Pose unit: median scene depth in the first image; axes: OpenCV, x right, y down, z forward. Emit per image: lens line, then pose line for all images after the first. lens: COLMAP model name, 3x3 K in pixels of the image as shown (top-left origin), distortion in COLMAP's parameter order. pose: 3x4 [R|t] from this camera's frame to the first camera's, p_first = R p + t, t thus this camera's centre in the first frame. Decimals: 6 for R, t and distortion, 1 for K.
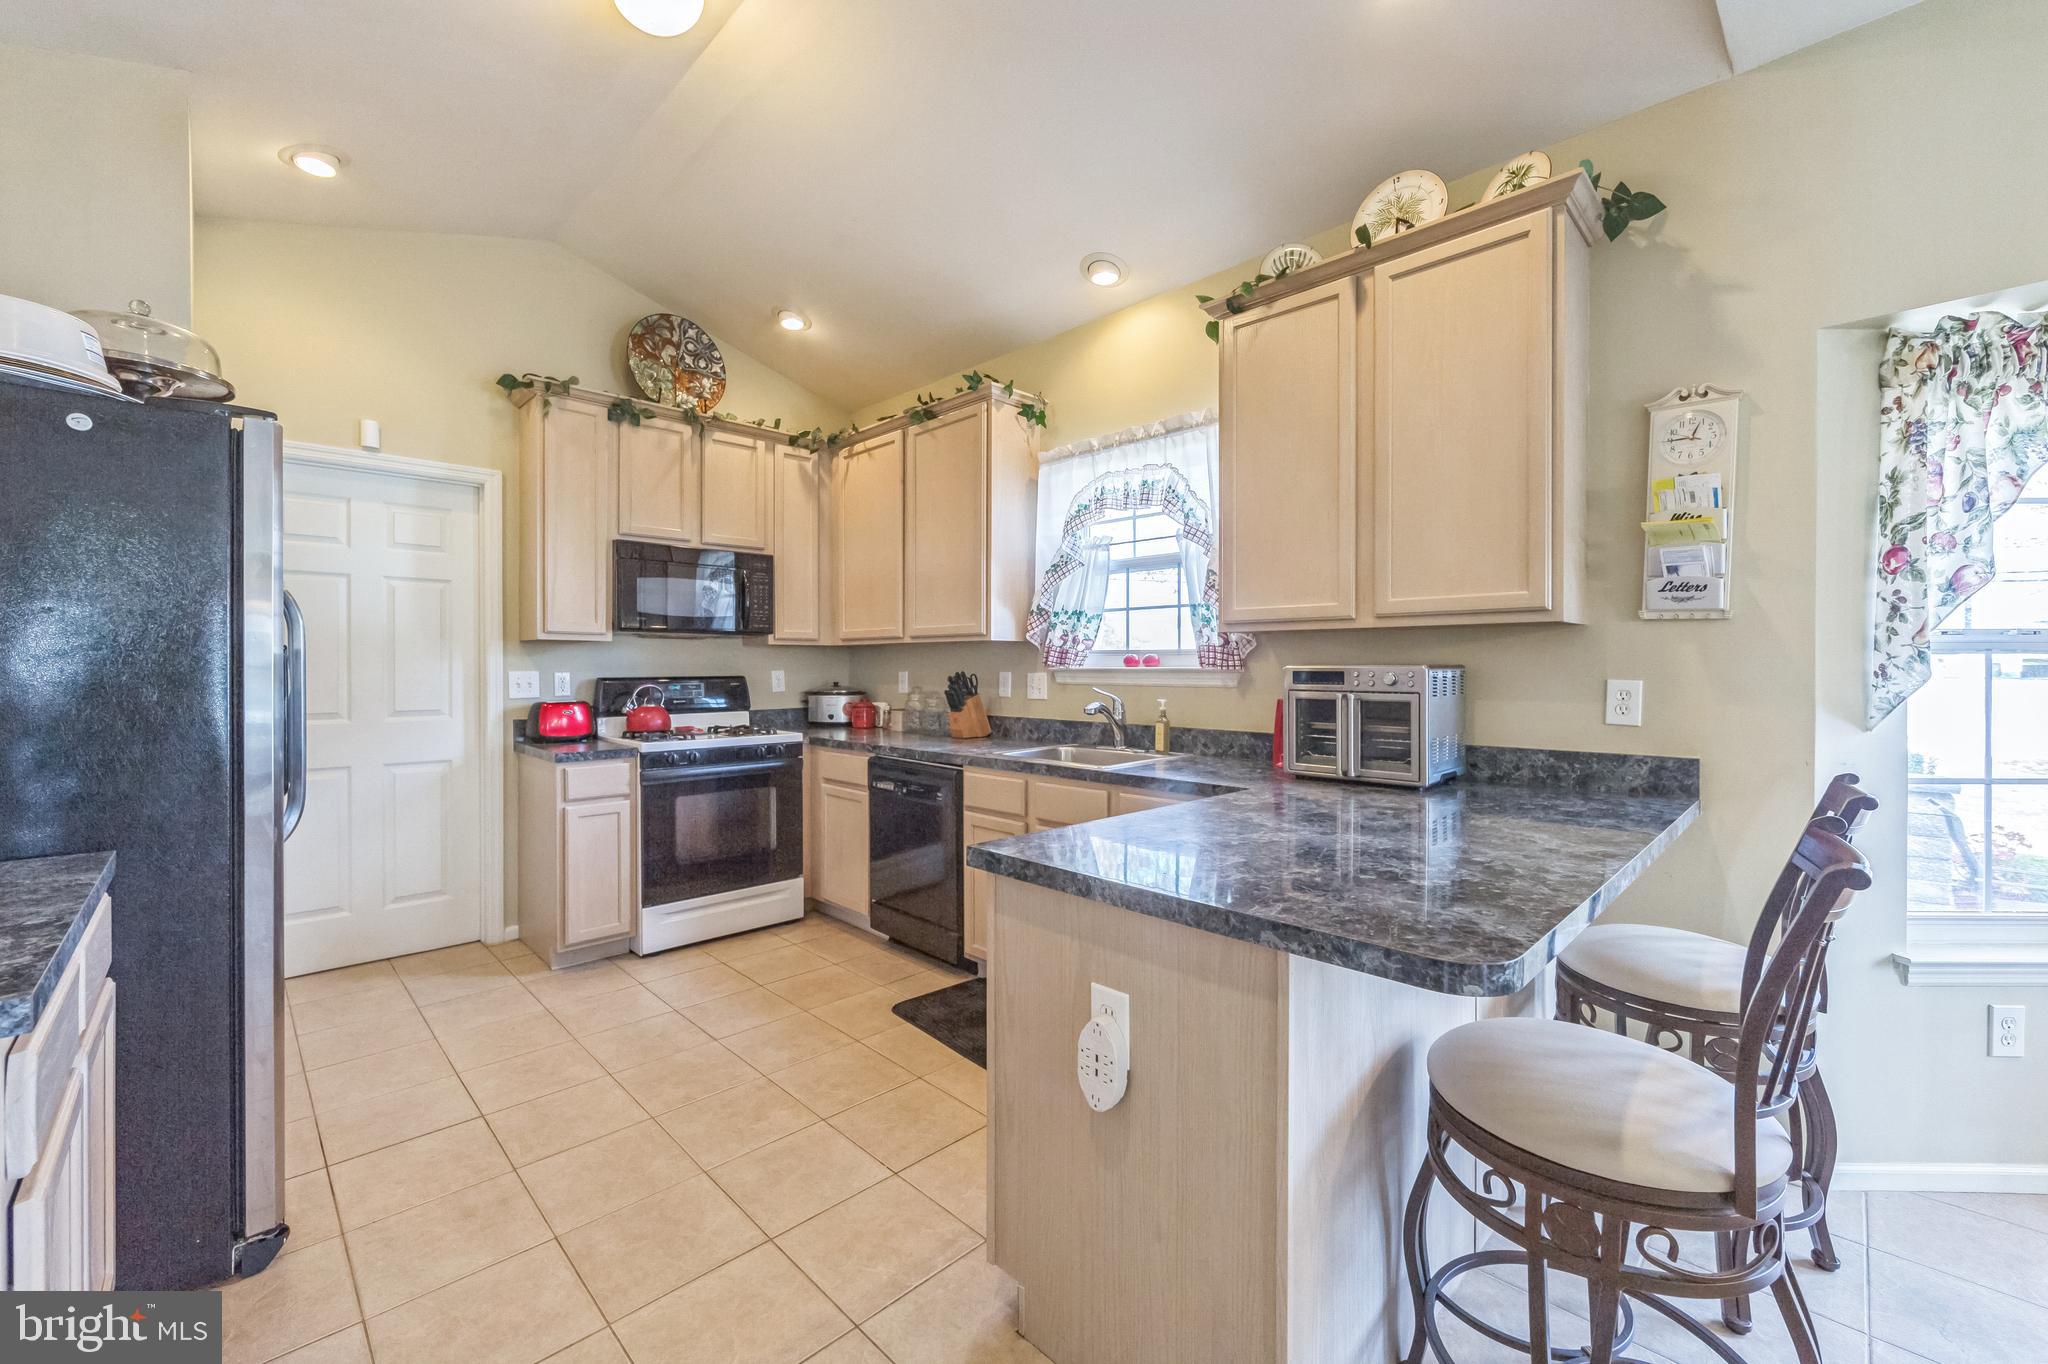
lens RADIAL K [[827.9, 0, 1021.5], [0, 827.9, 675.5], [0, 0, 1]] dist [-0.002568, -0.000440]
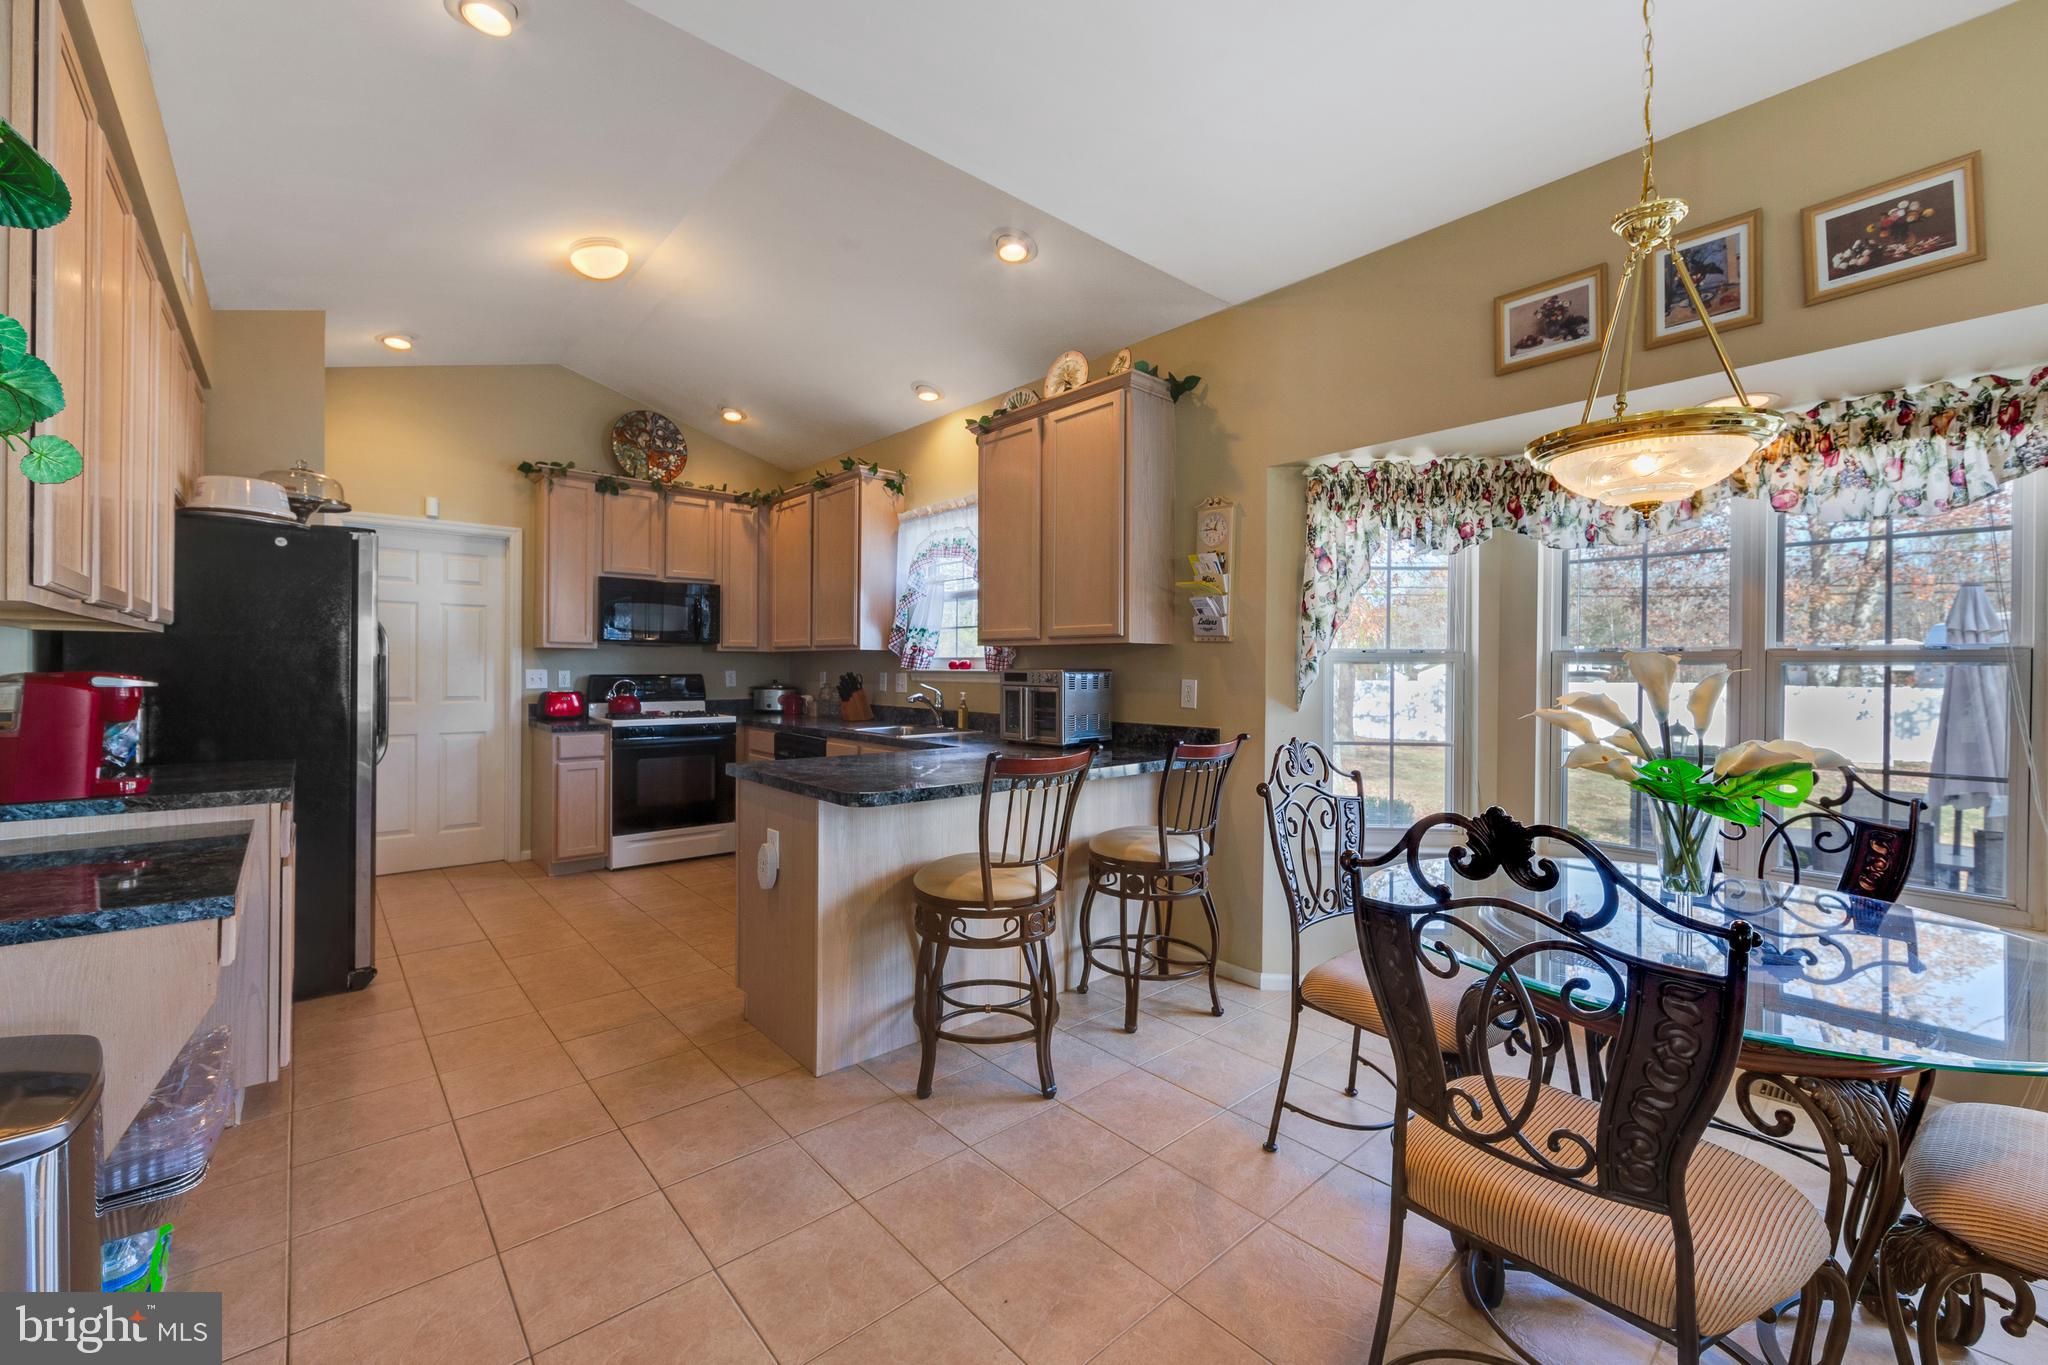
lens RADIAL K [[830.6, 0, 1027.7], [0, 830.6, 675.0], [0, 0, 1]] dist [0.001600, -0.000110]
pose [[0.998380, 0.007443, -0.056413, 0.326751], [-0.007640, 0.999965, -0.003282, 0.002252], [0.056387, 0.003708, 0.998402, -0.381793]]
